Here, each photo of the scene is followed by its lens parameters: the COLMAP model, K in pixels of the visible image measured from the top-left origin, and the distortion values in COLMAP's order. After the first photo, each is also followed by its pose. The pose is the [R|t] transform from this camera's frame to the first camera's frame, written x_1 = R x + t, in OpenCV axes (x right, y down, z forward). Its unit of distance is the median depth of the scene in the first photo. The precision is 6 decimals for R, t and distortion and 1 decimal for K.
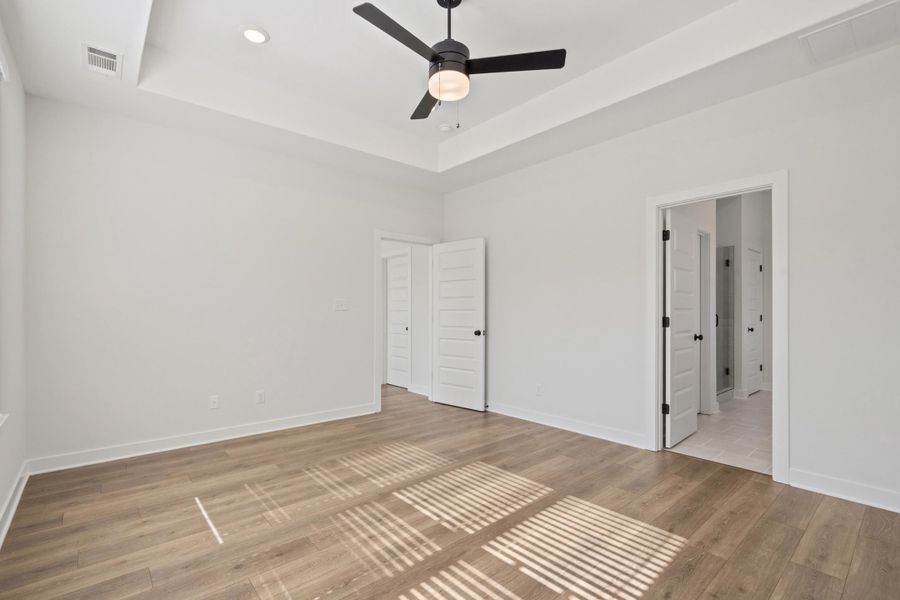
lens RADIAL K [[411.4, 0, 449.6], [0, 411.4, 306.8], [0, 0, 1]] dist [0.003745, 0.000186]
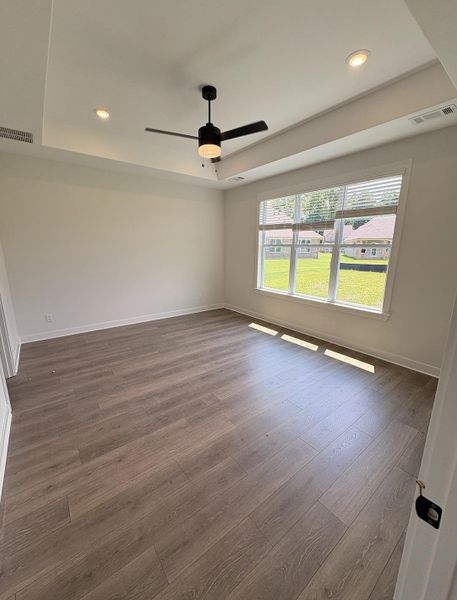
lens RADIAL K [[245.4, 0, 228.4], [0, 245.4, 301.0], [0, 0, 1]] dist [0.001117, -0.000541]
pose [[-0.997877, -0.021108, 0.061610, -0.154923], [-0.008374, 0.979753, 0.200035, -0.095989], [-0.064585, 0.199094, -0.977850, 2.100925]]
